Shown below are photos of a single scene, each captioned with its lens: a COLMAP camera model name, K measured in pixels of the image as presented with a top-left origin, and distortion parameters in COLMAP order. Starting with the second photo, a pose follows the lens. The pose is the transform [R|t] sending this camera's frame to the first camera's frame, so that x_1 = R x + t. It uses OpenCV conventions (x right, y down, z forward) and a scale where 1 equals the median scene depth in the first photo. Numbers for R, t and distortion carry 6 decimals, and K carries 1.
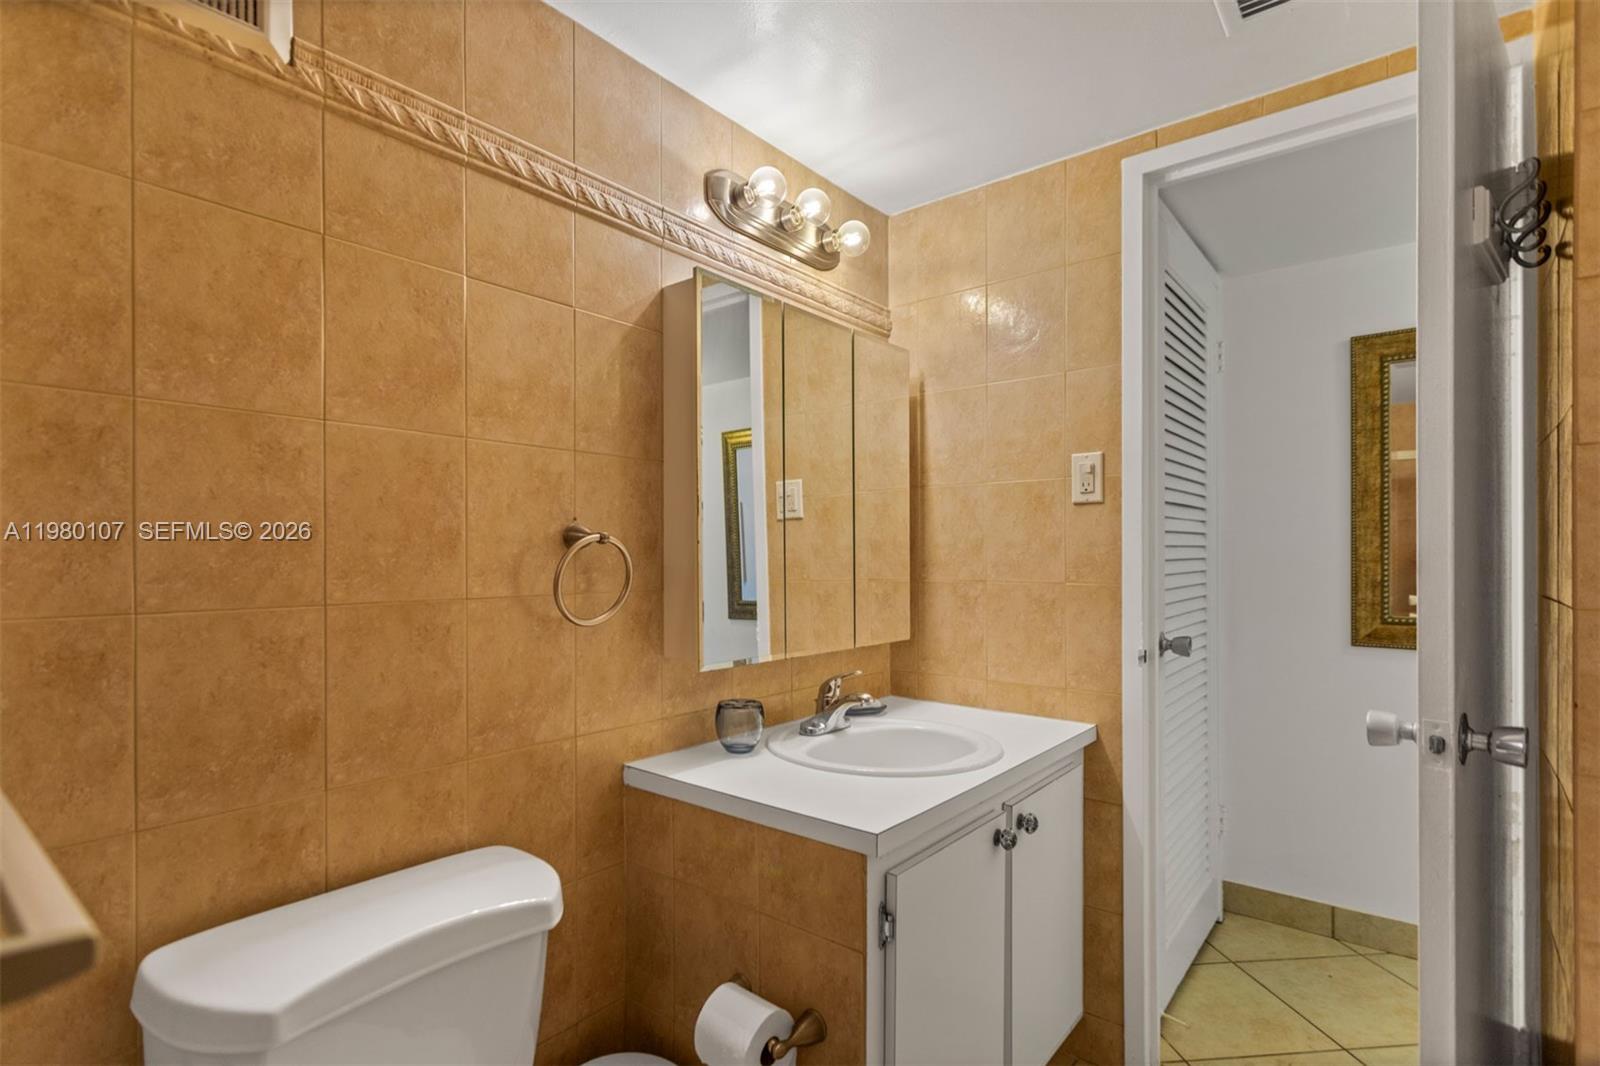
lens RADIAL K [[779.8, 0, 800.1], [0, 779.8, 545.4], [0, 0, 1]] dist [0.000543, 0.000200]
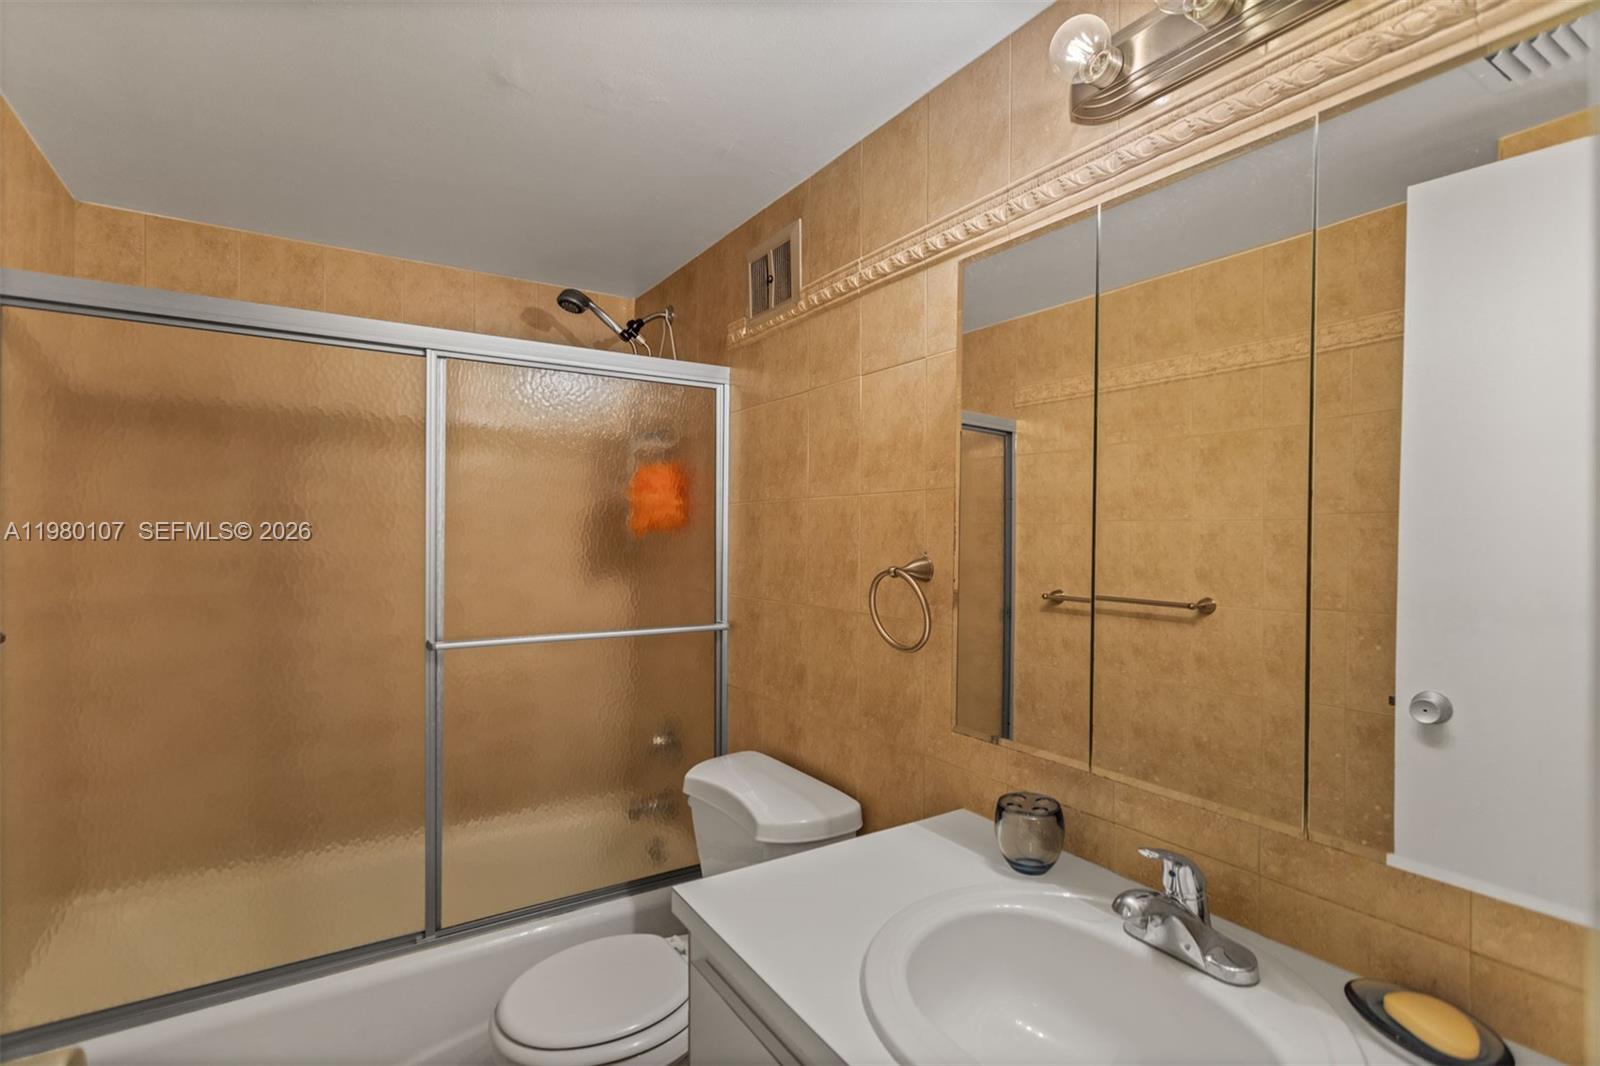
lens RADIAL K [[759.1, 0, 797.8], [0, 759.1, 527.9], [0, 0, 1]] dist [-0.002439, 0.000908]
pose [[-0.320220, -0.017864, -0.947175, 0.850024], [-0.000323, 0.999824, -0.018747, -0.054017], [0.947343, -0.005697, -0.320169, 1.303104]]
